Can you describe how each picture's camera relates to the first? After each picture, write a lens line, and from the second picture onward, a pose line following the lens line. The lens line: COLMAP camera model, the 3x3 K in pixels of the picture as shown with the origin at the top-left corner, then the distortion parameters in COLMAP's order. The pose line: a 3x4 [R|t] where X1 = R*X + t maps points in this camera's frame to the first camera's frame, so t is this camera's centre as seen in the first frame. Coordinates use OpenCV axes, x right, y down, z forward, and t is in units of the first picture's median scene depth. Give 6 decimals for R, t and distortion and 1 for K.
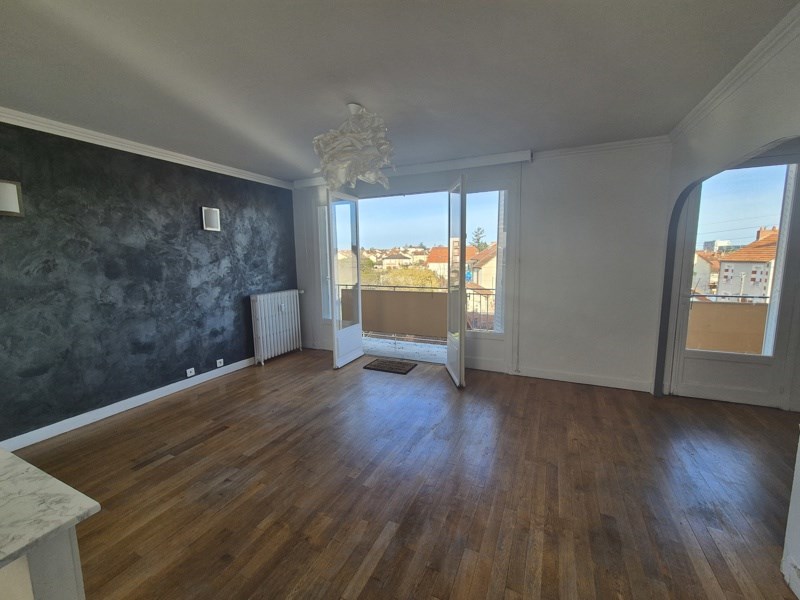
lens RADIAL K [[326.6, 0, 406.5], [0, 326.6, 298.4], [0, 0, 1]] dist [-0.001355, -0.000053]
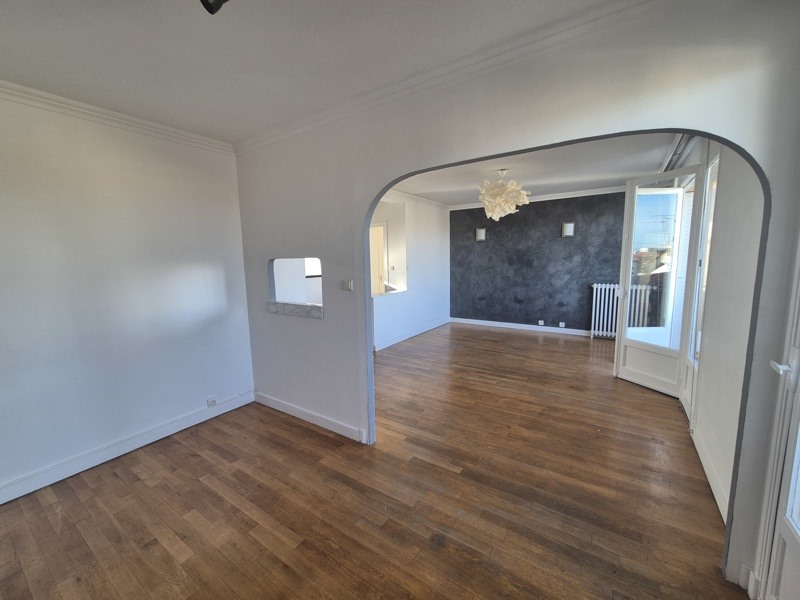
lens RADIAL K [[326.6, 0, 403.7], [0, 326.6, 300.0], [0, 0, 1]] dist [-0.001355, -0.000053]
pose [[-0.163722, 0.134401, -0.977308, 1.087728], [-0.110725, 0.981912, 0.153583, -0.071528], [0.980273, 0.133358, -0.145879, 0.528747]]
